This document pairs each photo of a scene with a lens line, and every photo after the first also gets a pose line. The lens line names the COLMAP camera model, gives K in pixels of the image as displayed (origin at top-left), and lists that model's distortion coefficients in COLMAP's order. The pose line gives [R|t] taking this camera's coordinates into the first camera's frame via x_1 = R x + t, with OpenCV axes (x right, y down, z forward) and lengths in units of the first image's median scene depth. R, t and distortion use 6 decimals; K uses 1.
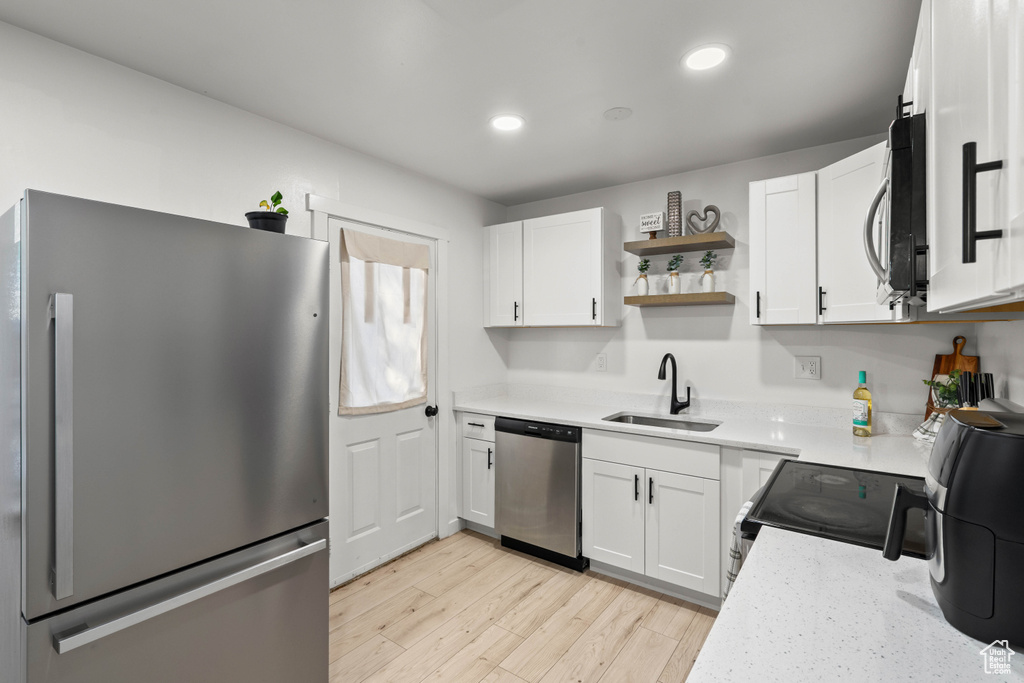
lens RADIAL K [[468.0, 0, 516.3], [0, 468.0, 337.9], [0, 0, 1]] dist [0.001276, -0.000118]
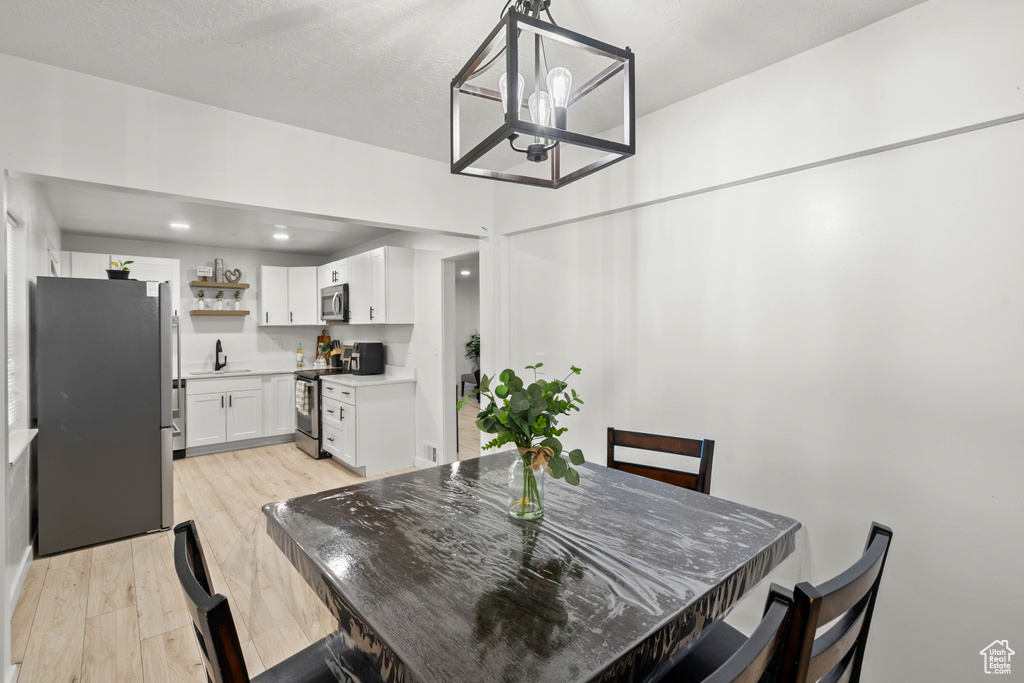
lens RADIAL K [[471.8, 0, 513.5], [0, 471.8, 326.4], [0, 0, 1]] dist [0.001513, 0.000024]
pose [[0.242909, -0.001322, 0.970048, -1.418416], [0.014306, 0.999895, -0.002220, -0.001236], [-0.969944, 0.014416, 0.242902, -0.764652]]
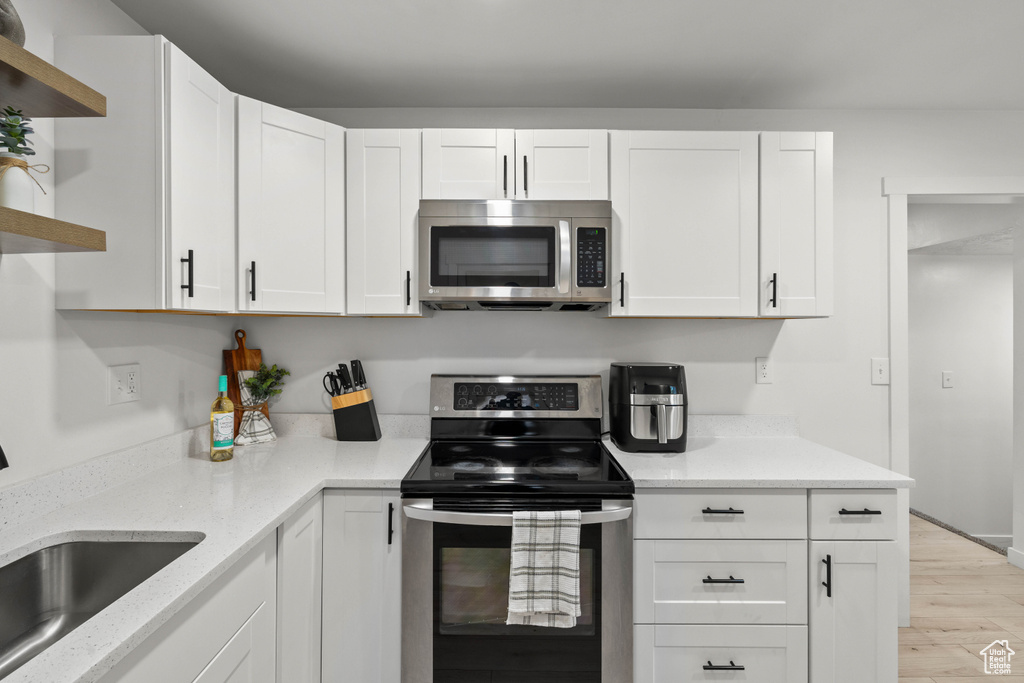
lens RADIAL K [[471.8, 0, 513.5], [0, 471.8, 326.4], [0, 0, 1]] dist [0.001513, 0.000024]
pose [[-0.583294, 0.001772, 0.812259, -0.146071], [0.001178, 0.999998, -0.001335, -0.007092], [-0.812260, 0.000178, -0.583295, 0.928076]]
